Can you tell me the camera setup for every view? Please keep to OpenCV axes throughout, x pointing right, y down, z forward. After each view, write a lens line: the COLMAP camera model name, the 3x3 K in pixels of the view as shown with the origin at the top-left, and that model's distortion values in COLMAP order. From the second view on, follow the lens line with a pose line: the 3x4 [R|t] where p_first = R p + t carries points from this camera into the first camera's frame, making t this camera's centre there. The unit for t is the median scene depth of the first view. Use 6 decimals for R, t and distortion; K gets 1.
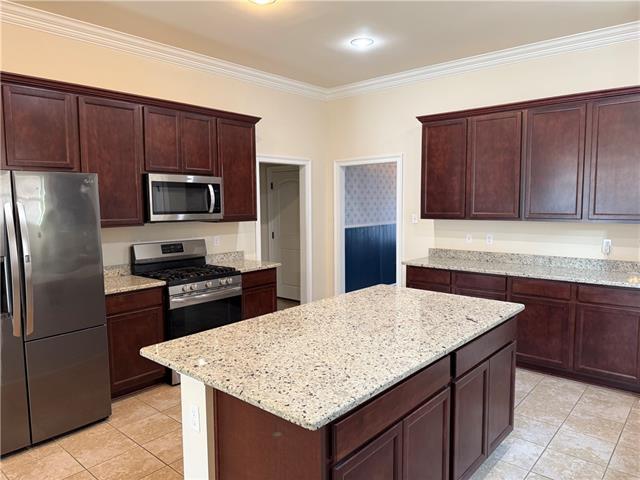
lens RADIAL K [[451.3, 0, 324.0], [0, 451.3, 240.9], [0, 0, 1]] dist [0.024971, -0.024142]
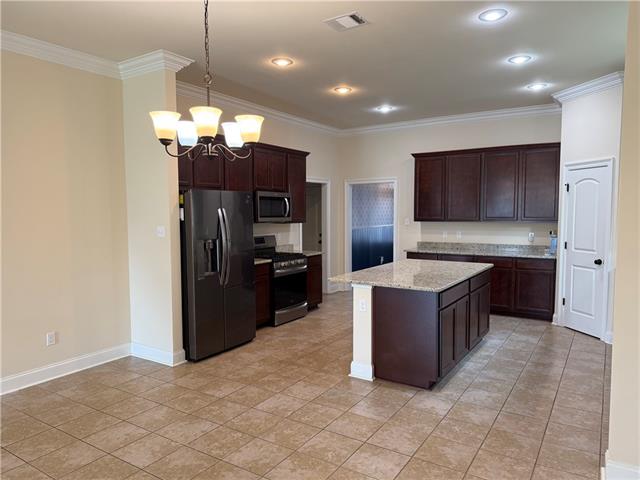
lens RADIAL K [[451.3, 0, 315.9], [0, 451.3, 241.2], [0, 0, 1]] dist [0.024971, -0.024142]
pose [[0.991355, -0.006356, 0.131053, -0.348833], [0.009302, 0.999717, -0.021877, 0.053437], [-0.130877, 0.022907, 0.991134, -0.500637]]
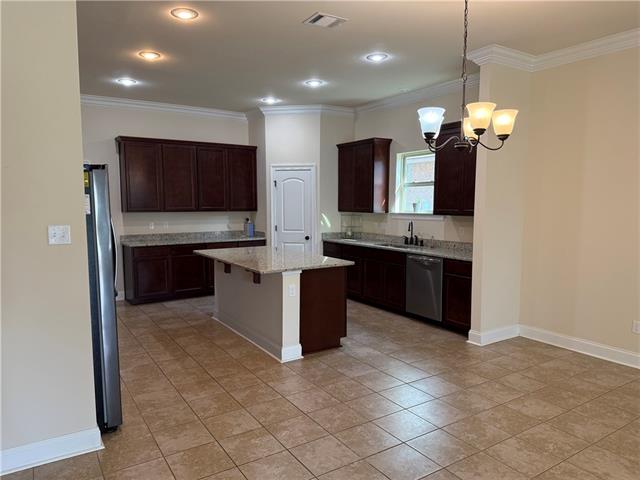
lens RADIAL K [[451.3, 0, 322.6], [0, 451.3, 243.9], [0, 0, 1]] dist [0.024971, -0.024142]
pose [[0.278662, -0.091037, 0.956065, -1.063745], [0.084788, 0.993942, 0.069931, -0.003230], [-0.956639, 0.061576, 0.284692, 0.073021]]
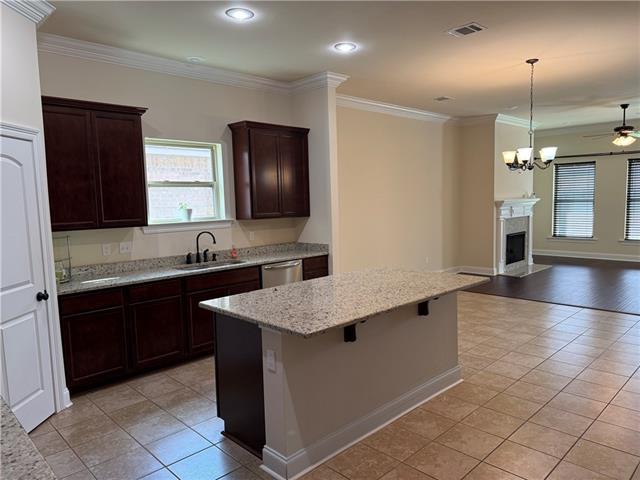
lens RADIAL K [[451.3, 0, 321.8], [0, 451.3, 235.3], [0, 0, 1]] dist [0.024971, -0.024142]
pose [[-0.994885, 0.037849, 0.093651, 0.024358], [0.052563, 0.985715, 0.160009, -0.104998], [-0.086257, 0.164113, -0.982663, 1.294235]]
